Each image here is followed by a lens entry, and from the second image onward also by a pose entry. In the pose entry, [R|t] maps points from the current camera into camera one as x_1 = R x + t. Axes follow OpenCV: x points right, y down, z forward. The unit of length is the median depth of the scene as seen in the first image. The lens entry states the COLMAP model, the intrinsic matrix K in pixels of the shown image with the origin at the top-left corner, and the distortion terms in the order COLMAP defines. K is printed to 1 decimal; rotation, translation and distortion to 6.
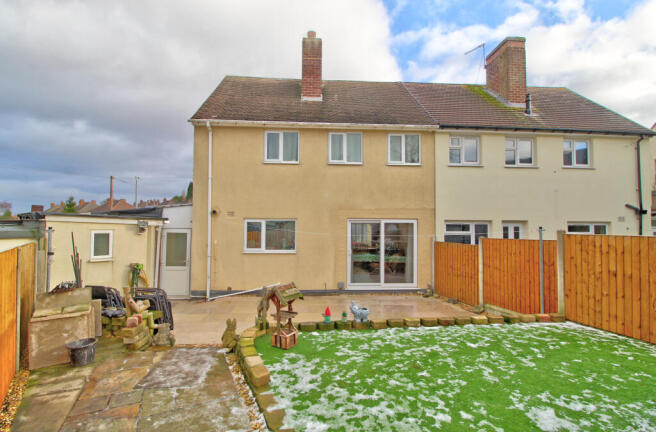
lens RADIAL K [[308.0, 0, 328.0], [0, 308.0, 216.0], [0, 0, 1]] dist [-0.008917, -0.000241]
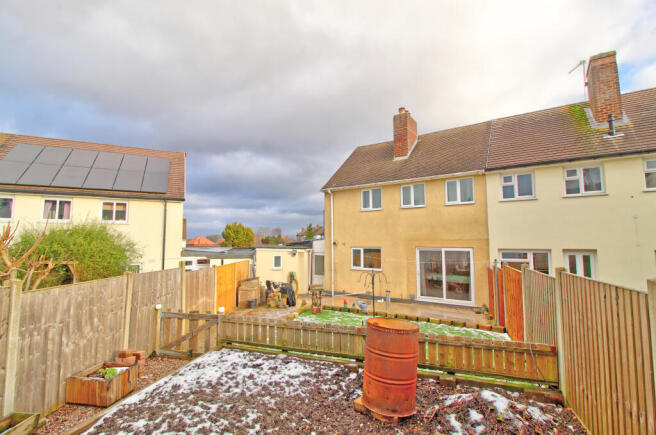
lens RADIAL K [[302.3, 0, 328.0], [0, 302.3, 217.5], [0, 0, 1]] dist [-0.002263, -0.000395]
pose [[0.785727, -0.057613, -0.615884, 0.586020], [0.025986, 0.997849, -0.060192, -0.052343], [0.618027, 0.031291, 0.785534, -0.288348]]
